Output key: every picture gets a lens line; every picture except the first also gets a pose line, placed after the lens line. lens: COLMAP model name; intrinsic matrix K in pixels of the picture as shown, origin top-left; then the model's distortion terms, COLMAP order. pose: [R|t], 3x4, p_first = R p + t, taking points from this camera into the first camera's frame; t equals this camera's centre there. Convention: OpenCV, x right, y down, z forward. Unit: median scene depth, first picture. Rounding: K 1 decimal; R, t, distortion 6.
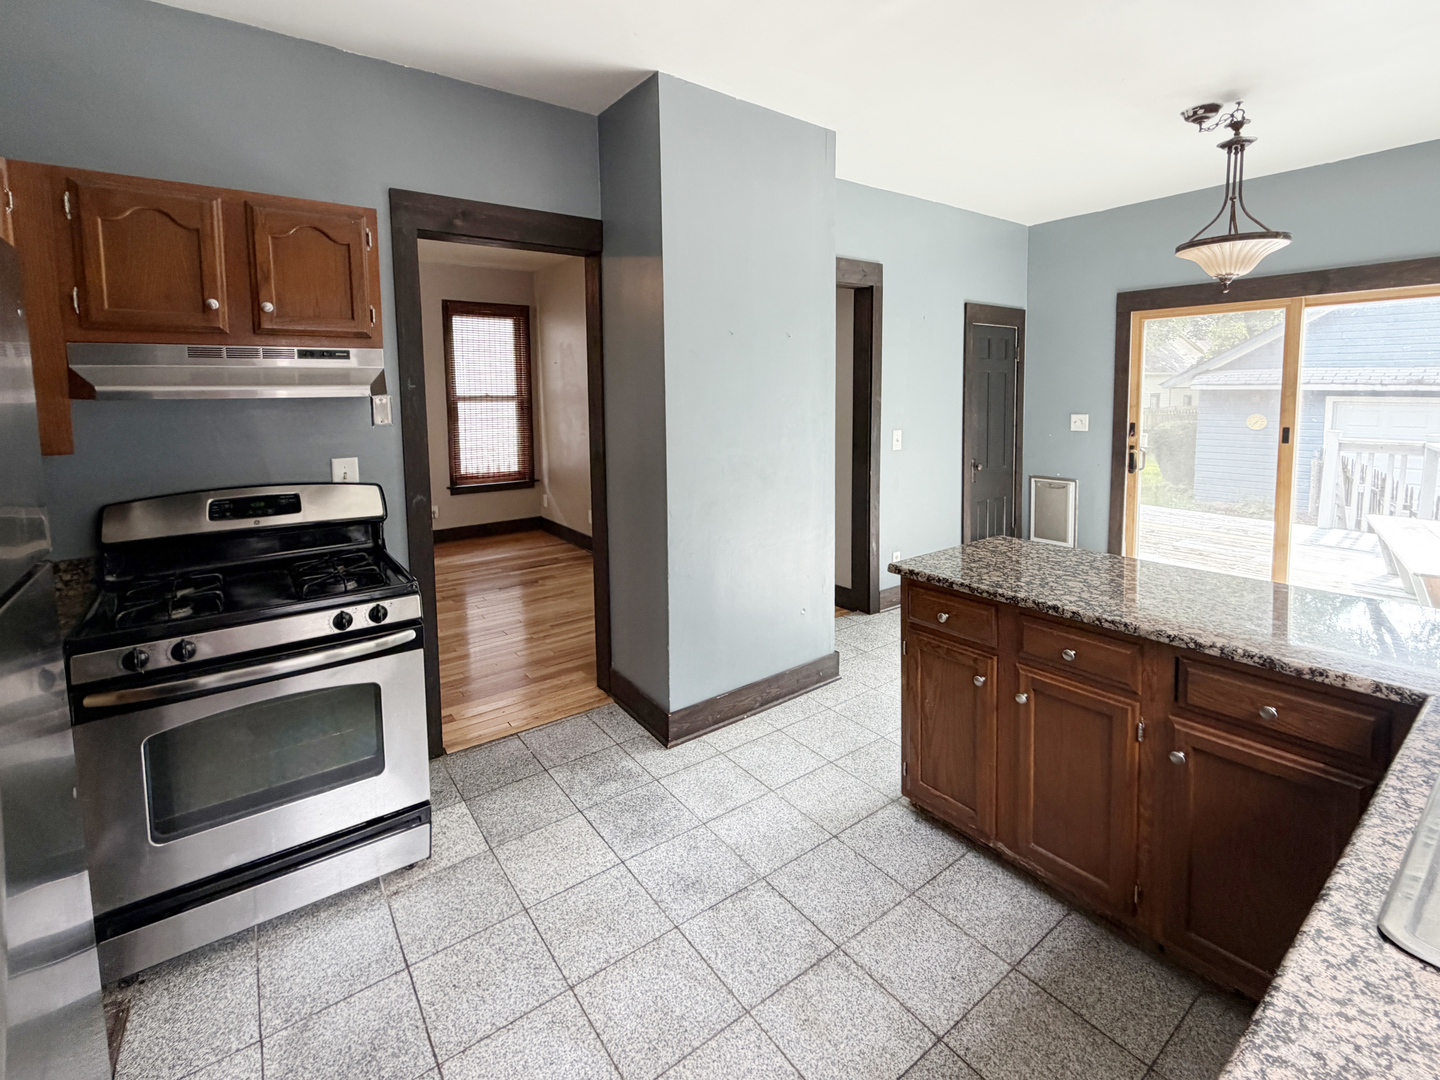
lens RADIAL K [[646.8, 0, 713.8], [0, 646.8, 441.6], [0, 0, 1]] dist [-0.000334, -0.000094]
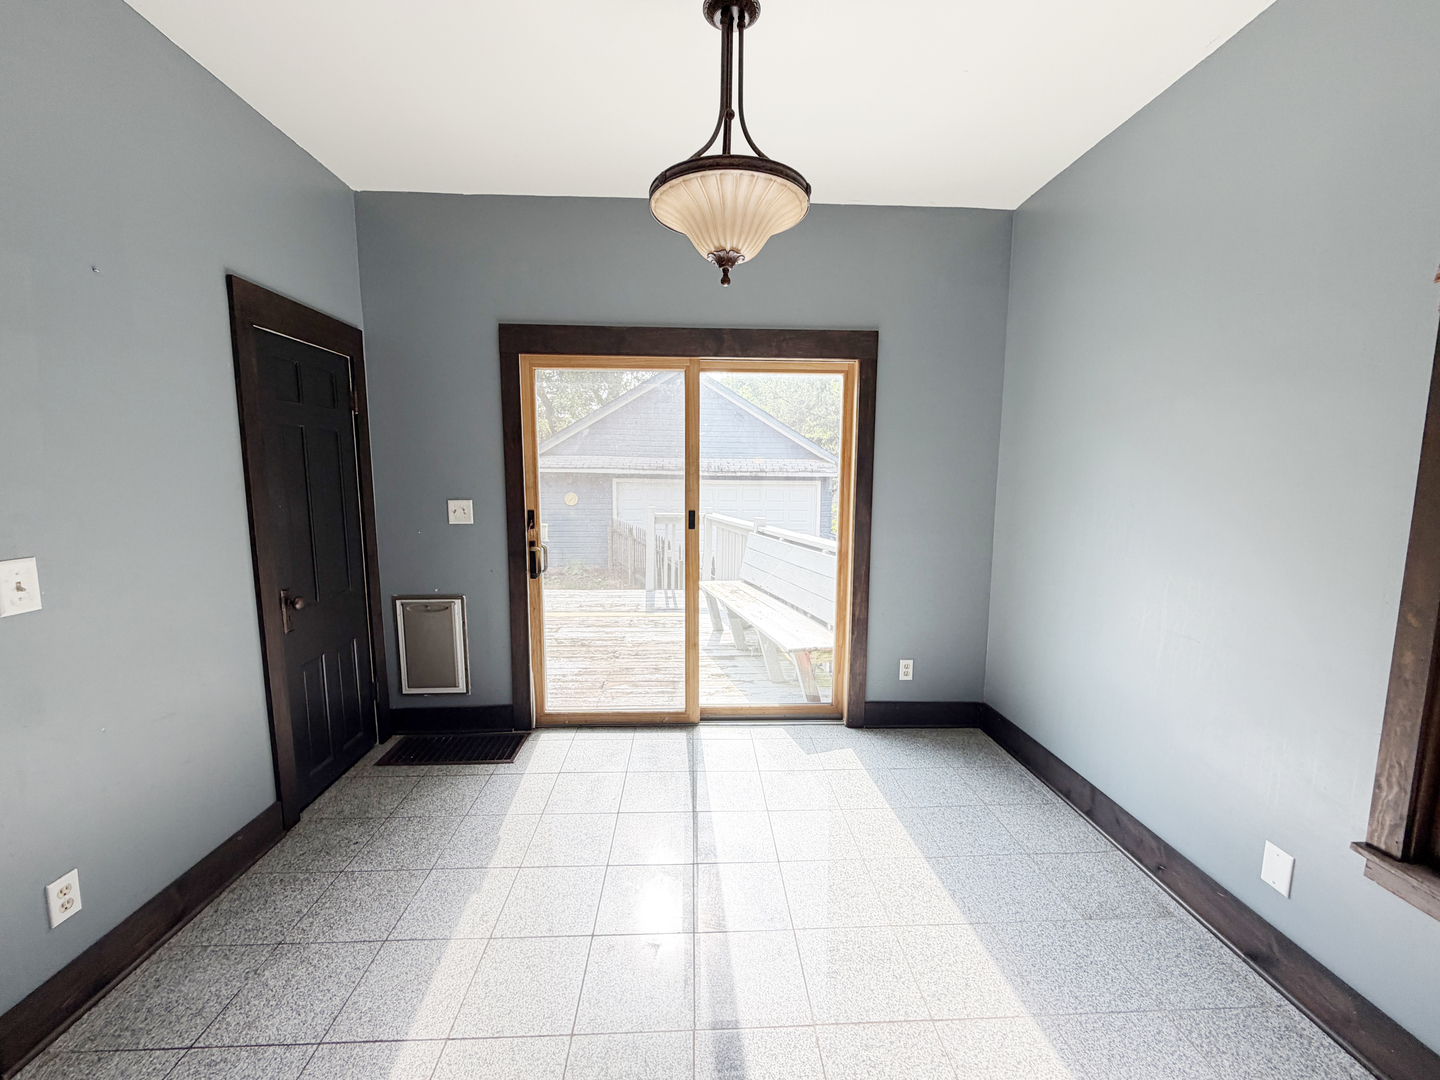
lens RADIAL K [[579.9, 0, 711.4], [0, 579.9, 540.6], [0, 0, 1]] dist [-0.002405, -0.000090]
pose [[0.561862, -0.084153, 0.822939, 0.220265], [0.053610, 0.996425, 0.065292, -0.026523], [-0.825492, 0.007433, 0.564365, 0.461298]]
